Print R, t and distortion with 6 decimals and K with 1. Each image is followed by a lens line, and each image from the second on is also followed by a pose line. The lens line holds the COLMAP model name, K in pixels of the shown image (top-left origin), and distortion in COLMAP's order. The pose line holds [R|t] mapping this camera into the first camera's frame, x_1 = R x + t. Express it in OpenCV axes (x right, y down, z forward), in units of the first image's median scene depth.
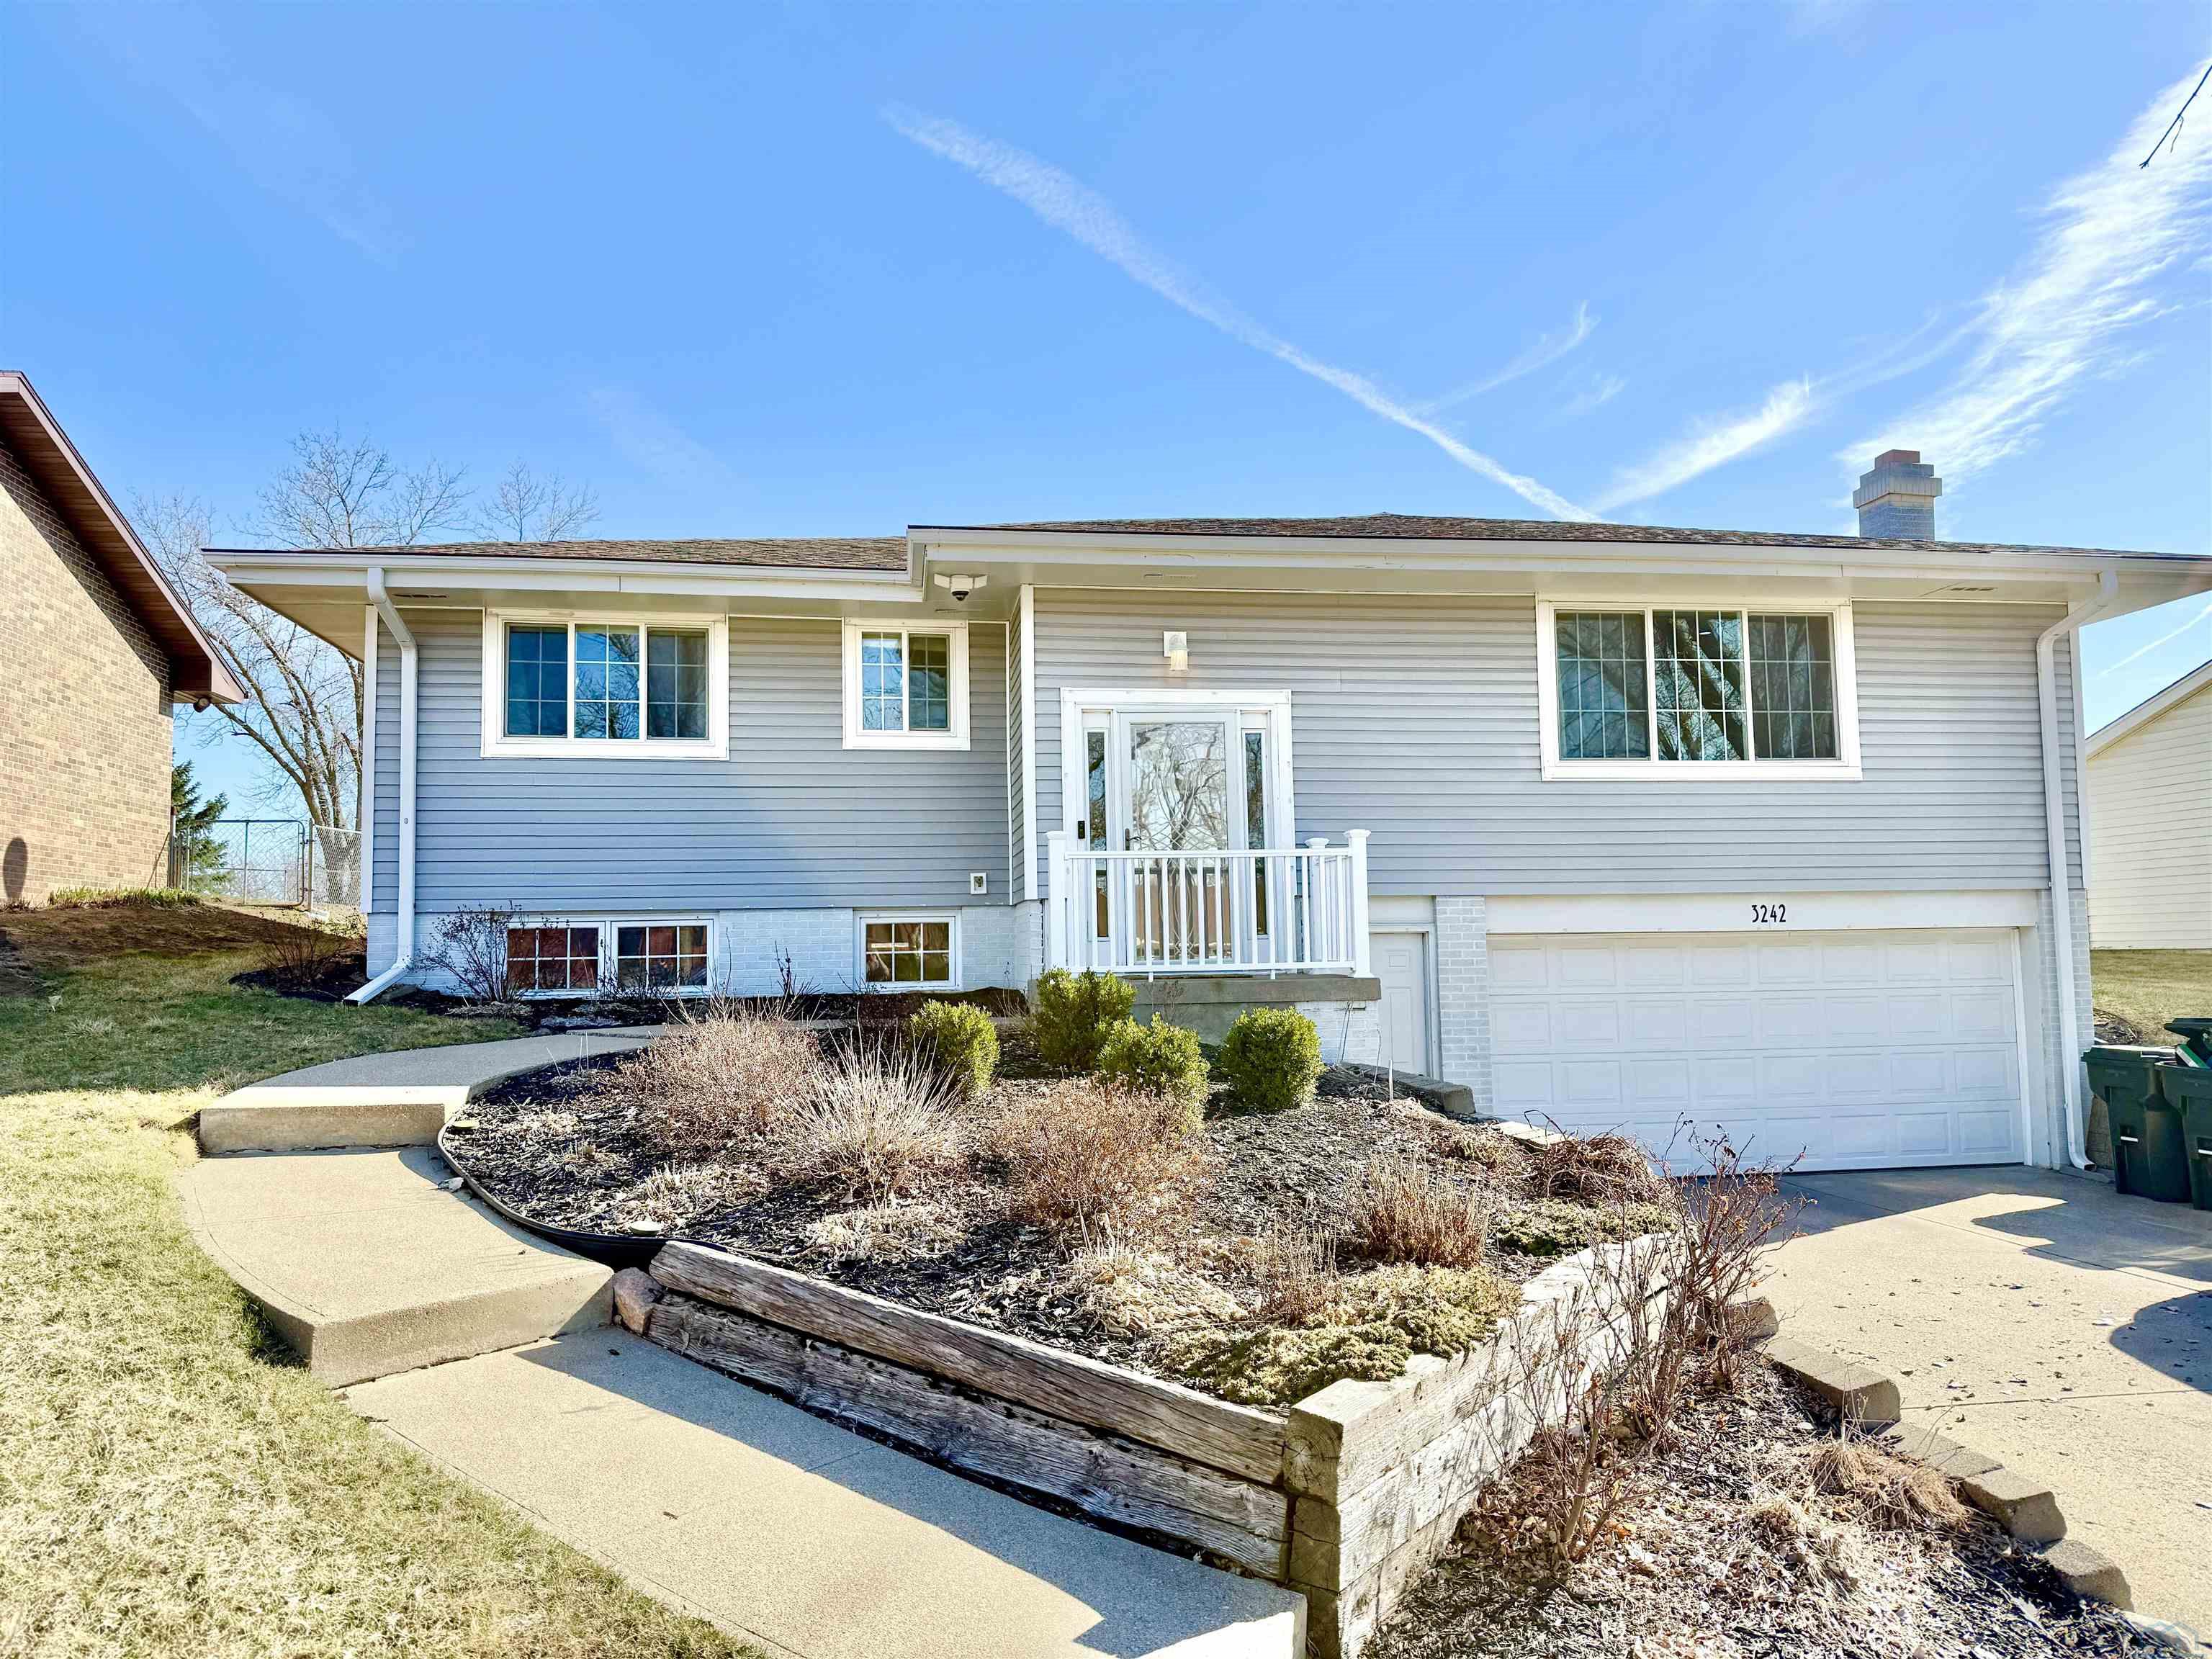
lens RADIAL K [[1525.8, 0, 1113.2], [0, 1525.8, 870.7], [0, 0, 1]] dist [0.107506, -0.154136]
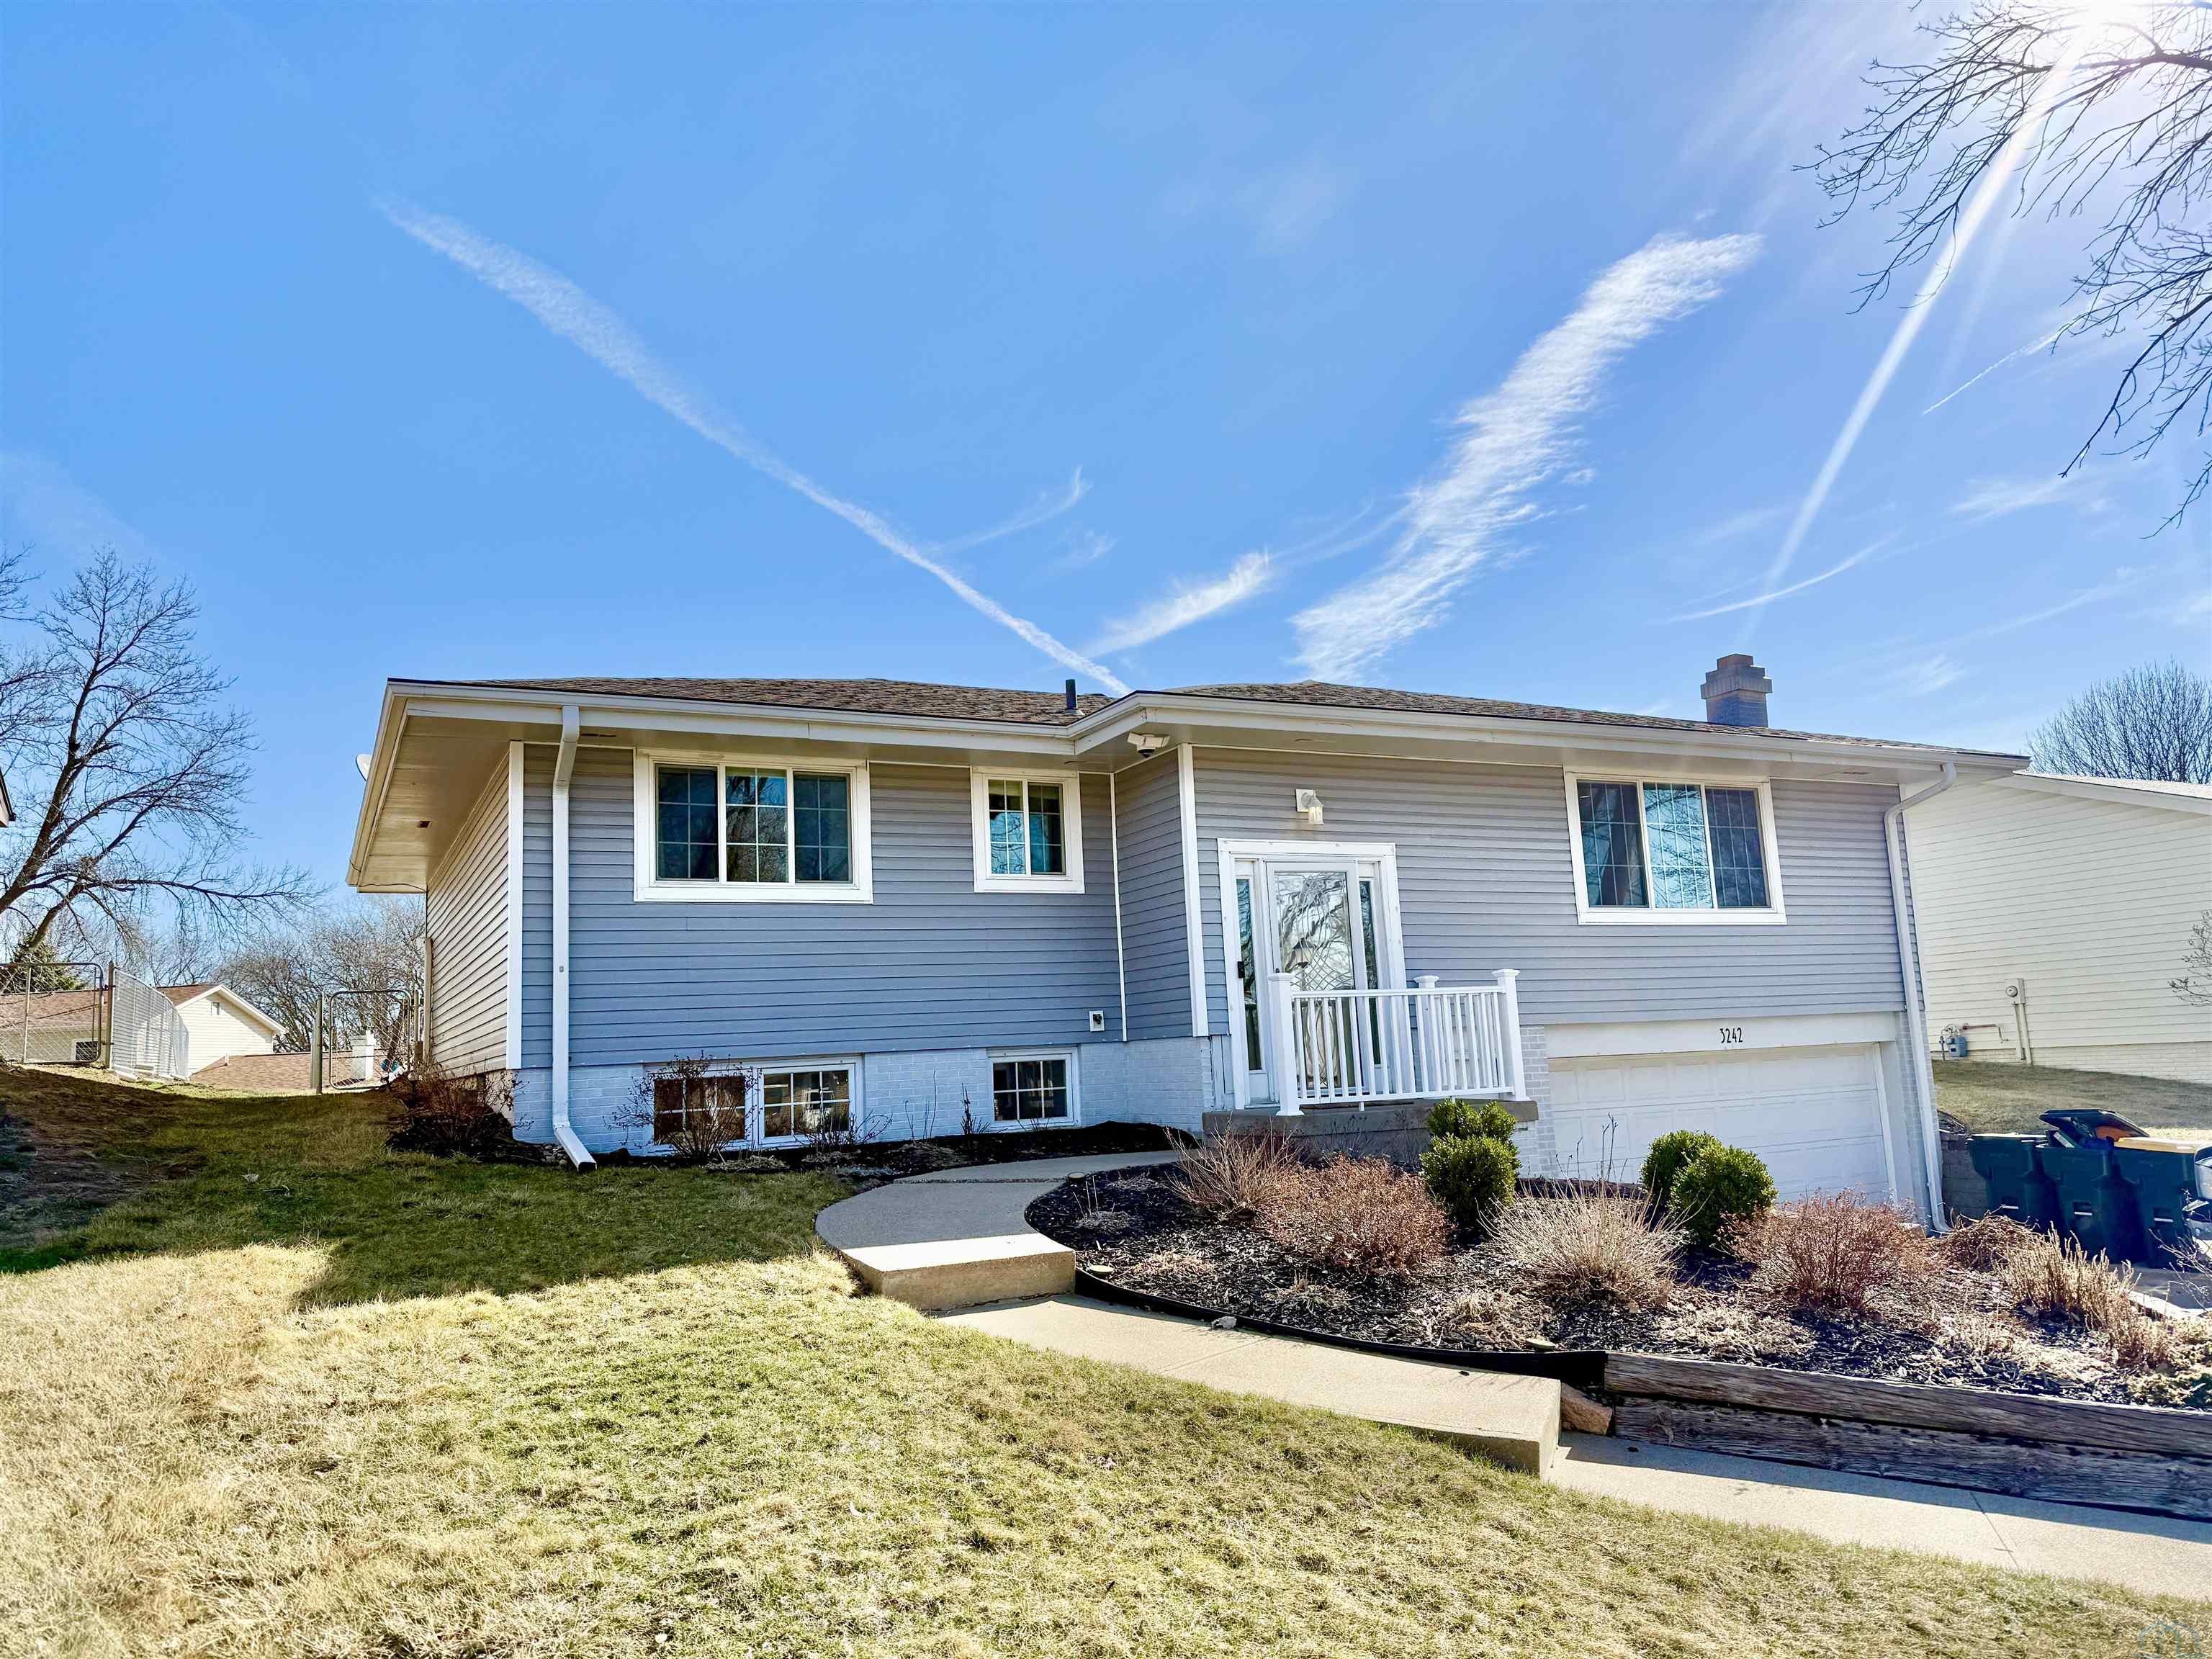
lens RADIAL K [[1531.0, 0, 1114.2], [0, 1531.0, 876.3], [0, 0, 1]] dist [0.050853, -0.067713]
pose [[0.951564, 0.009343, 0.307307, -0.411756], [0.014699, 0.997013, -0.075825, -0.011940], [-0.307098, 0.076670, 0.948585, 0.001136]]
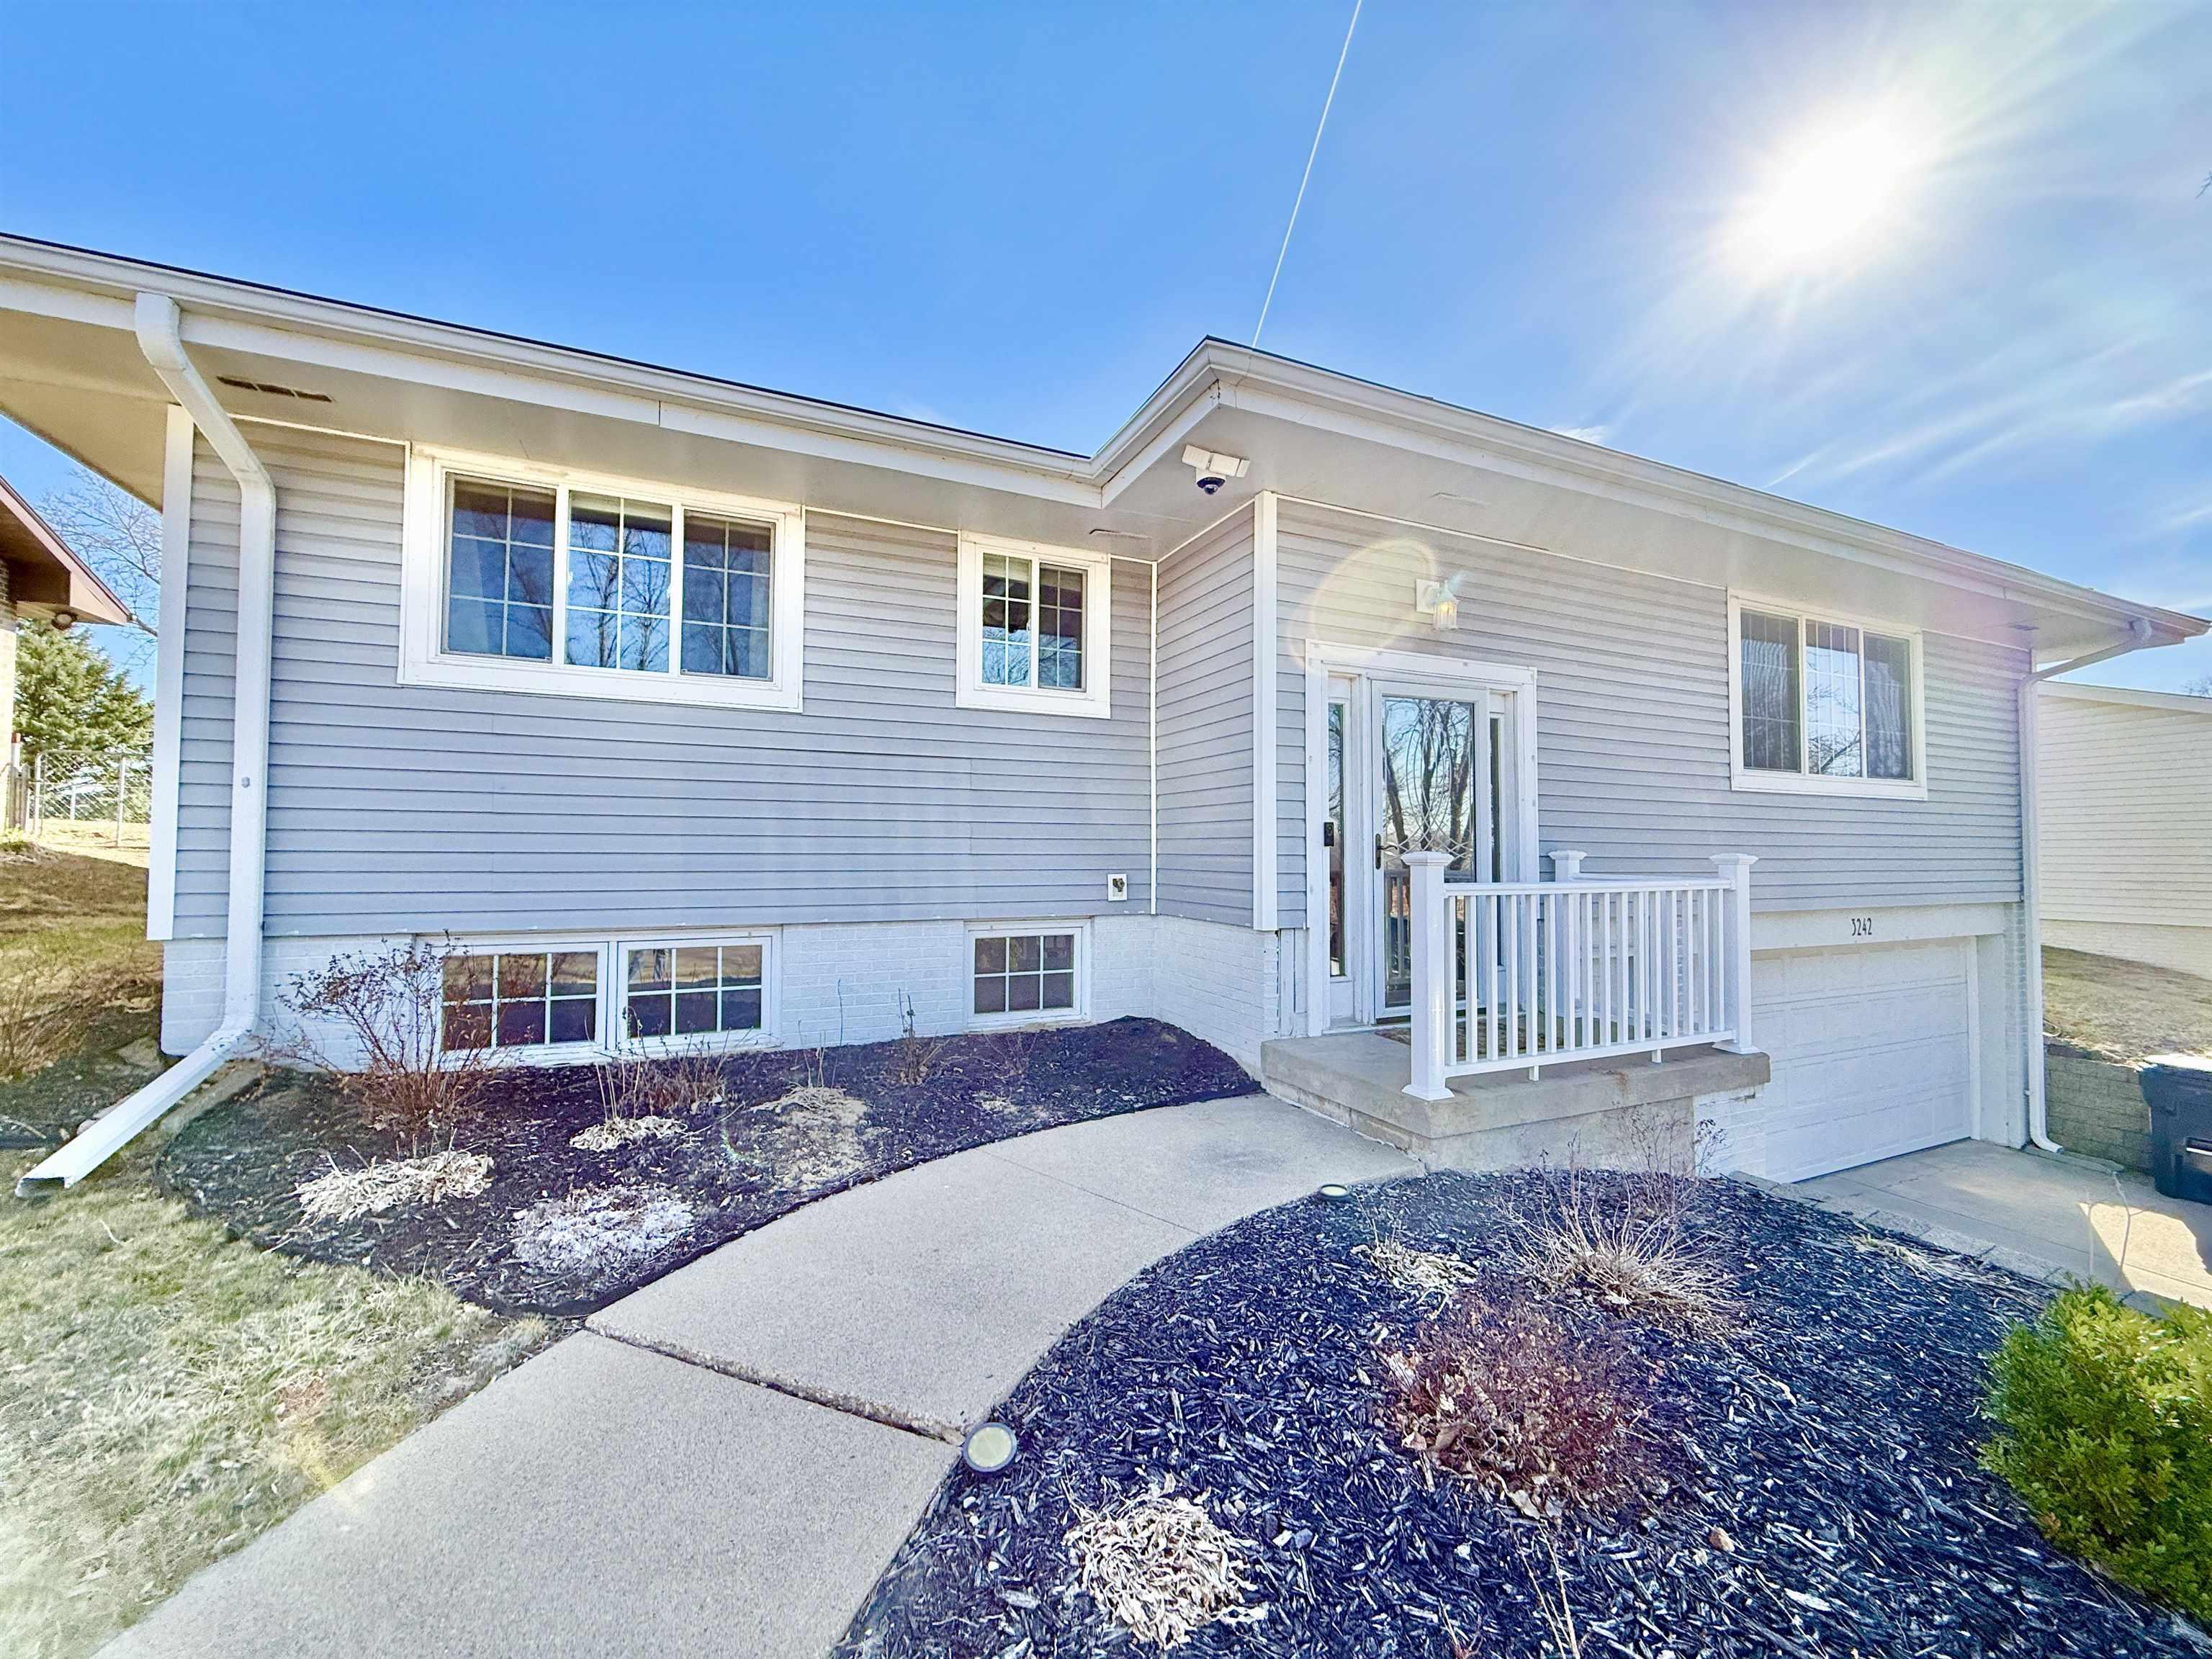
lens RADIAL K [[894.8, 0, 1106.0], [0, 894.8, 829.5], [0, 0, 1]] dist [-0.016420, 0.013315]
pose [[0.965056, 0.029014, 0.260432, -0.223566], [-0.036442, 0.999054, 0.023738, -0.033605], [-0.259497, -0.032400, 0.965200, 0.573686]]
